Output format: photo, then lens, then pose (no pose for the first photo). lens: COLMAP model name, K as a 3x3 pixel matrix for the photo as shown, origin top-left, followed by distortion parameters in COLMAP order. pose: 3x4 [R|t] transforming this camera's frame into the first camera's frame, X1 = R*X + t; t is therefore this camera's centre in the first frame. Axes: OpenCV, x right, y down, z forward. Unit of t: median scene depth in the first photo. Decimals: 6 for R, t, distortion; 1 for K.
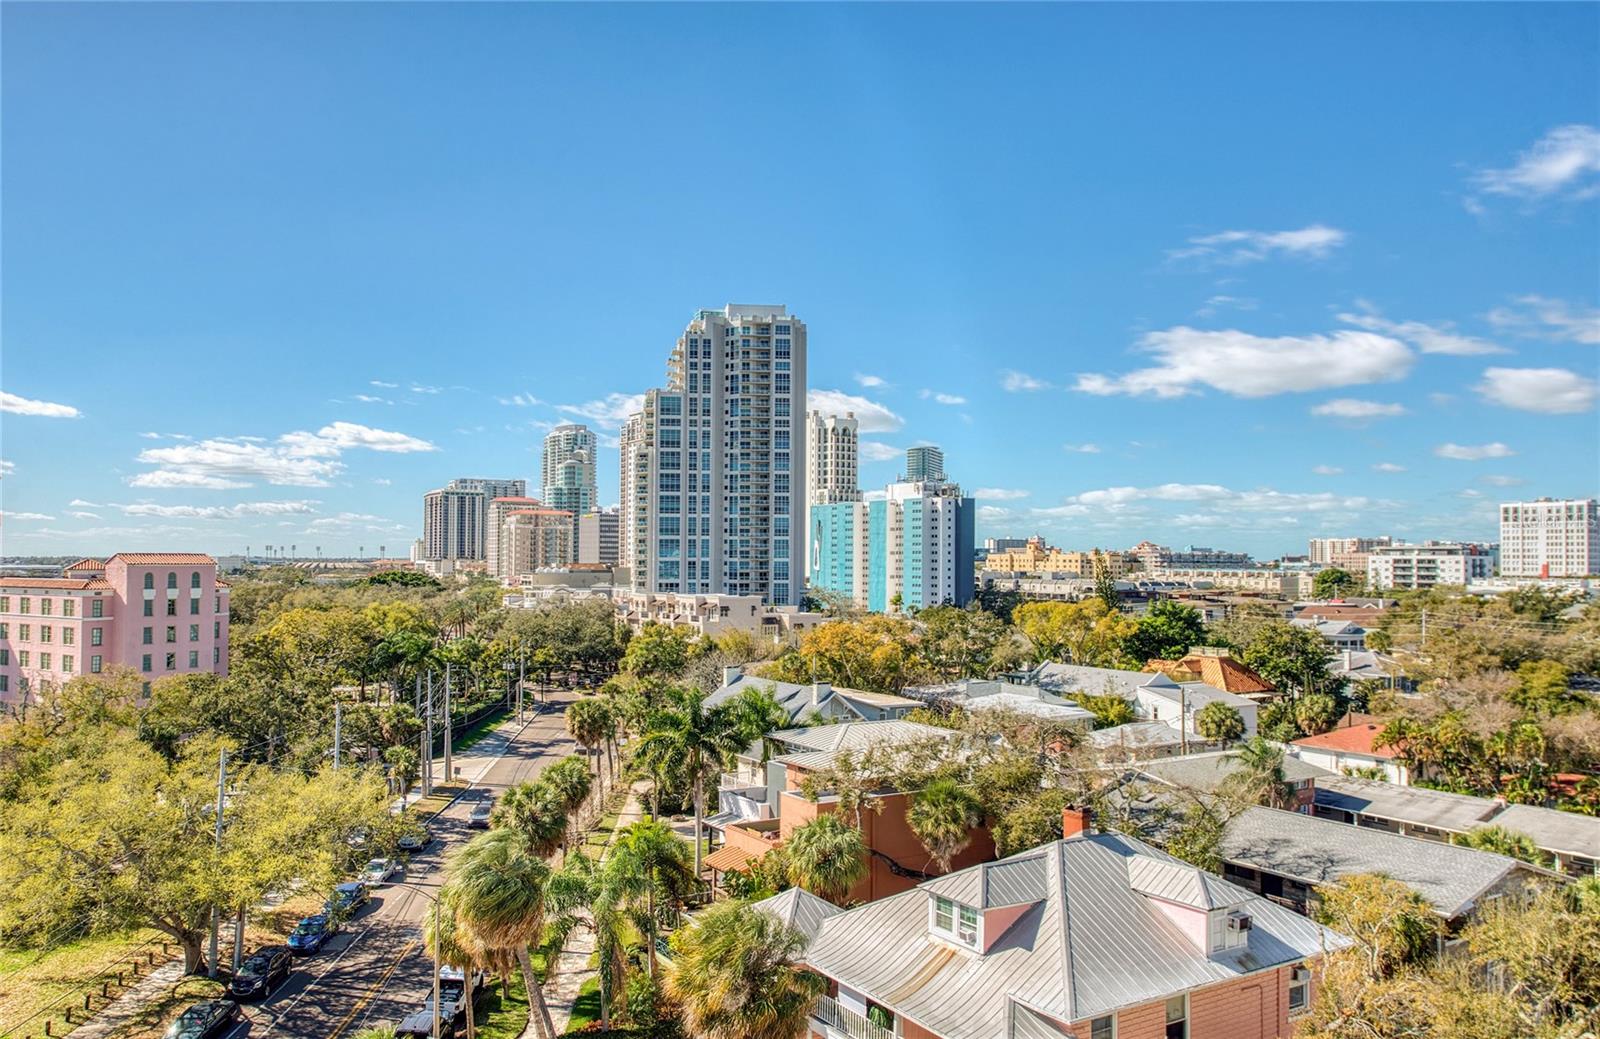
lens RADIAL K [[1116.0, 0, 880.3], [0, 1116.0, 532.9], [0, 0, 1]] dist [0.000256, -0.002941]
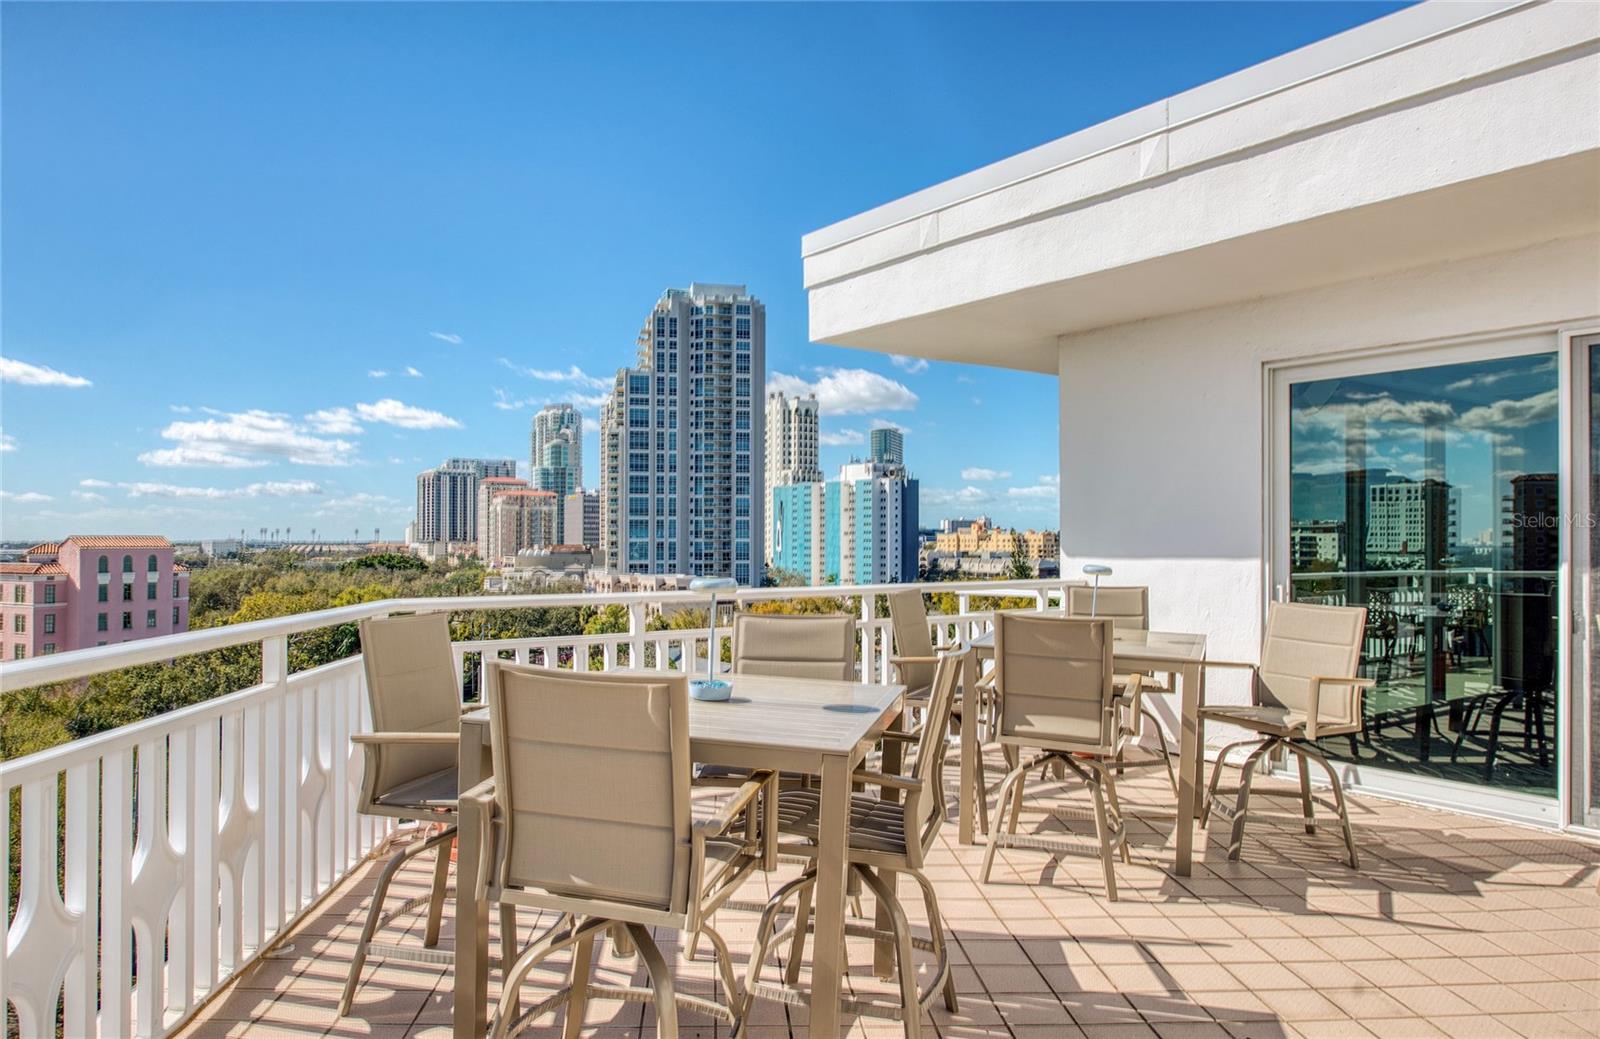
lens RADIAL K [[1060.5, 0, 792.5], [0, 1060.5, 530.0], [0, 0, 1]] dist [0.014799, -0.013087]
pose [[0.997943, -0.002326, 0.064069, -0.110927], [0.001257, 0.999860, 0.016709, -0.001139], [-0.064099, -0.016594, 0.997806, 0.049692]]
